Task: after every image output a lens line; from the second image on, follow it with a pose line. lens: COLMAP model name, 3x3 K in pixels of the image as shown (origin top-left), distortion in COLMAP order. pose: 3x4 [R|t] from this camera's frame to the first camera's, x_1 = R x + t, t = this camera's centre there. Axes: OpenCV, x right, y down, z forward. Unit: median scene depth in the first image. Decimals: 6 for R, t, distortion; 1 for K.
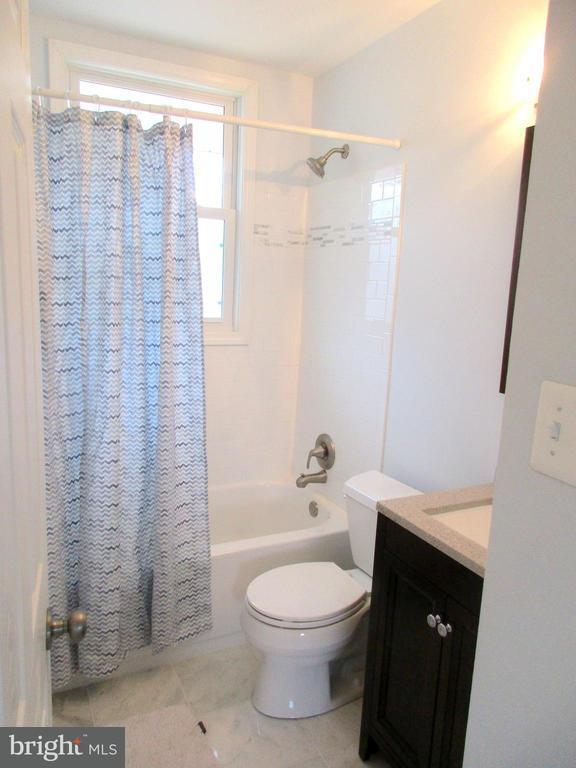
lens RADIAL K [[573.6, 0, 290.7], [0, 573.6, 383.6], [0, 0, 1]] dist [-0.007004, 0.012811]
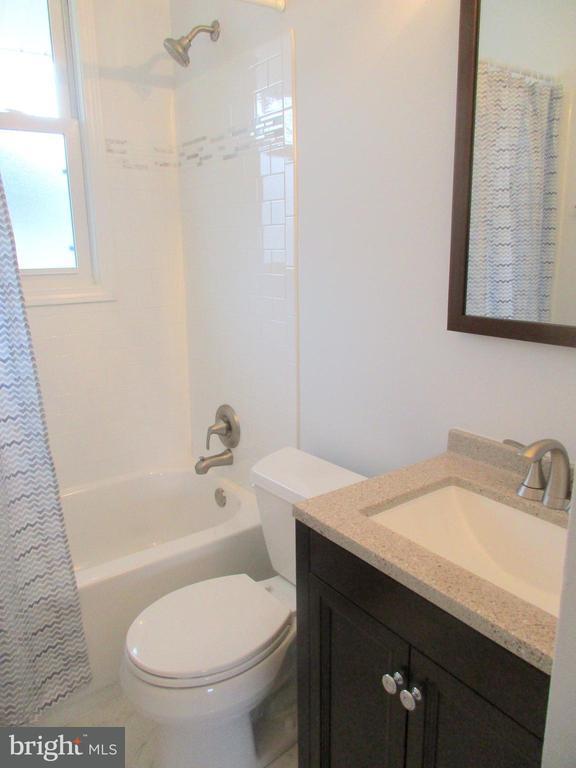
lens RADIAL K [[573.6, 0, 290.7], [0, 573.6, 383.6], [0, 0, 1]] dist [-0.007004, 0.012811]
pose [[0.984964, -0.093995, 0.144951, 0.041926], [0.084542, 0.993953, 0.070065, 0.011146], [-0.150660, -0.056757, 0.986955, 0.225096]]
